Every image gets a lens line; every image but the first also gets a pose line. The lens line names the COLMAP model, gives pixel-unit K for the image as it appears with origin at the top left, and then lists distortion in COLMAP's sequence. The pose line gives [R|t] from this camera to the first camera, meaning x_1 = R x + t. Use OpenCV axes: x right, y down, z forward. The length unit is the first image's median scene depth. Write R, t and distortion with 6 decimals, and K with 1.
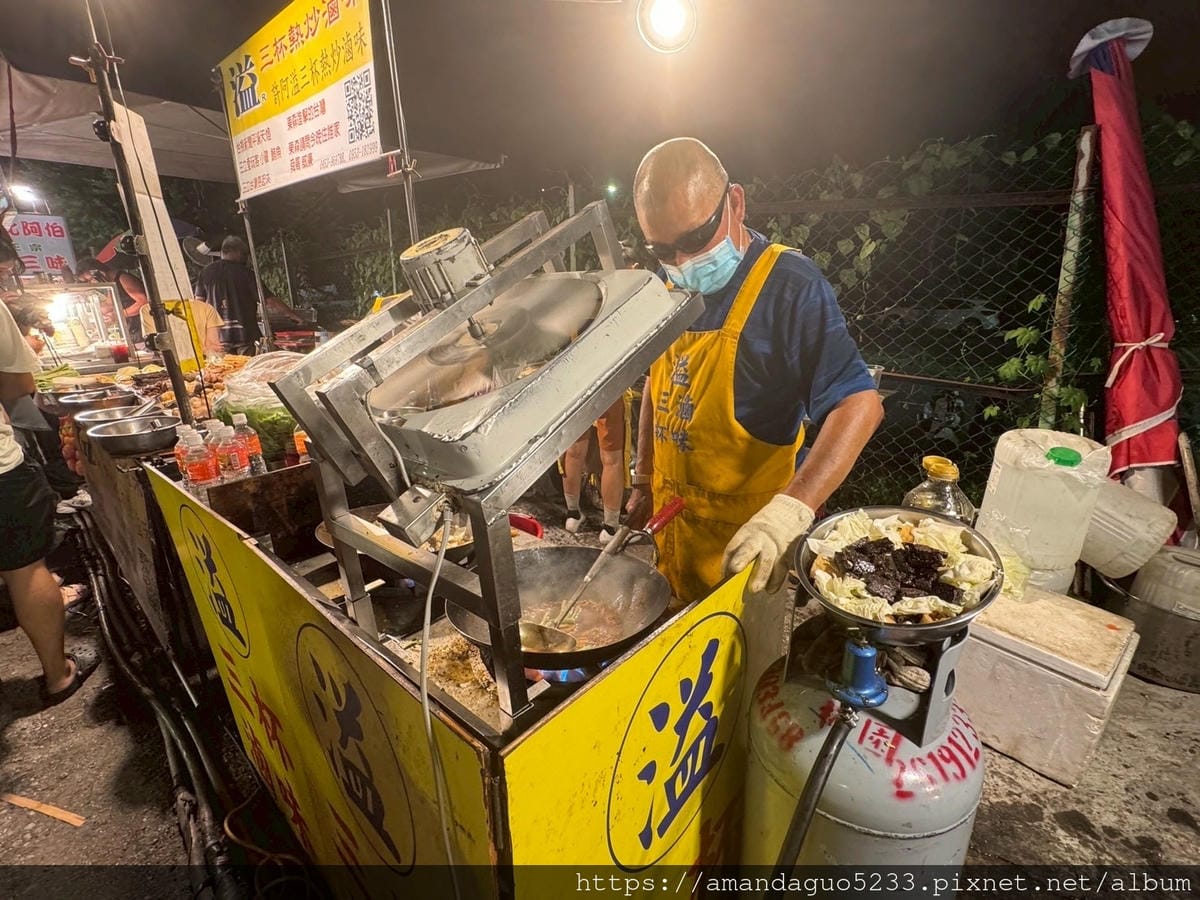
lens RADIAL K [[607.6, 0, 600.0], [0, 607.6, 450.0], [0, 0, 1]] dist [0.000222, 0.000274]
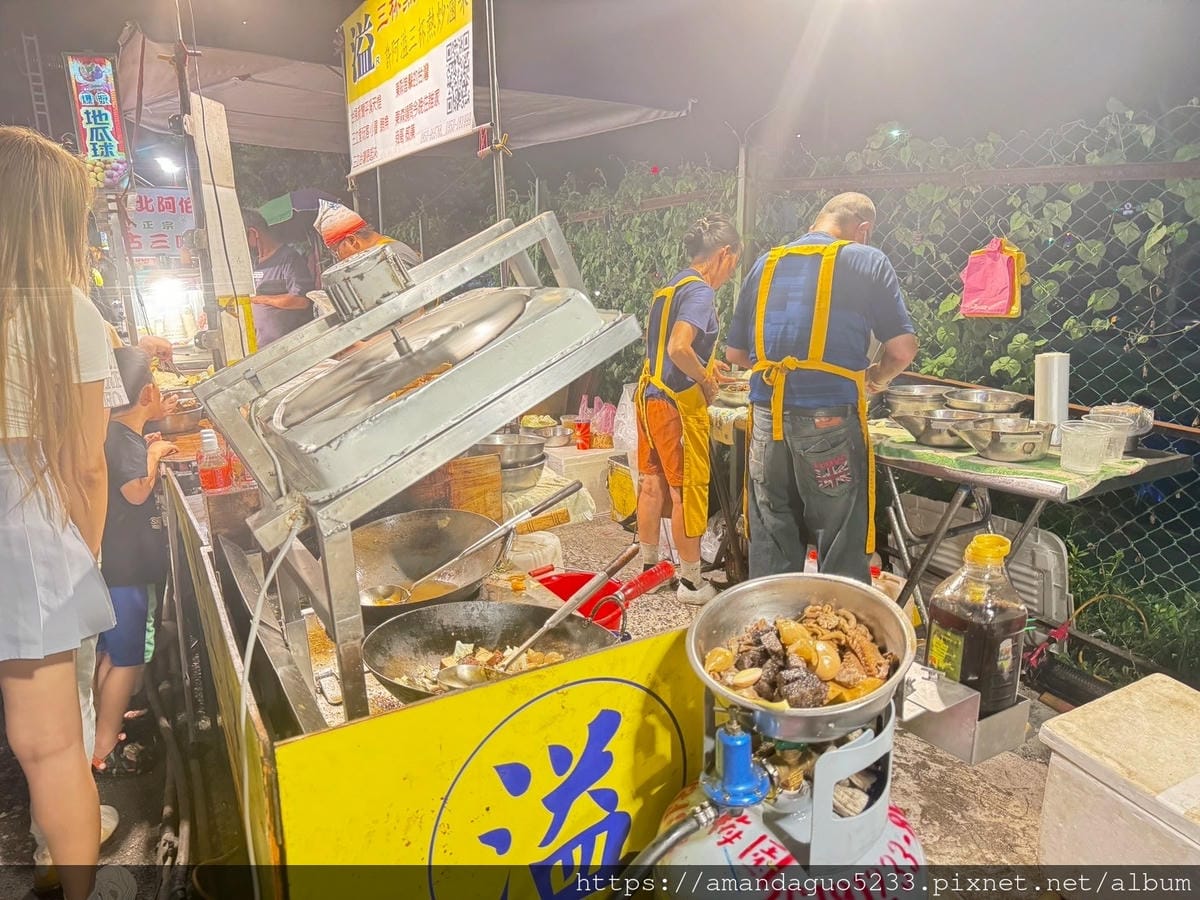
lens RADIAL K [[892.7, 0, 600.0], [0, 892.7, 450.0], [0, 0, 1]] dist [0.006715, 0.001092]
pose [[0.952566, 0.073357, -0.295359, 0.184643], [-0.092320, 0.994435, -0.050760, 0.003030], [0.289991, 0.075620, 0.954037, -0.085312]]
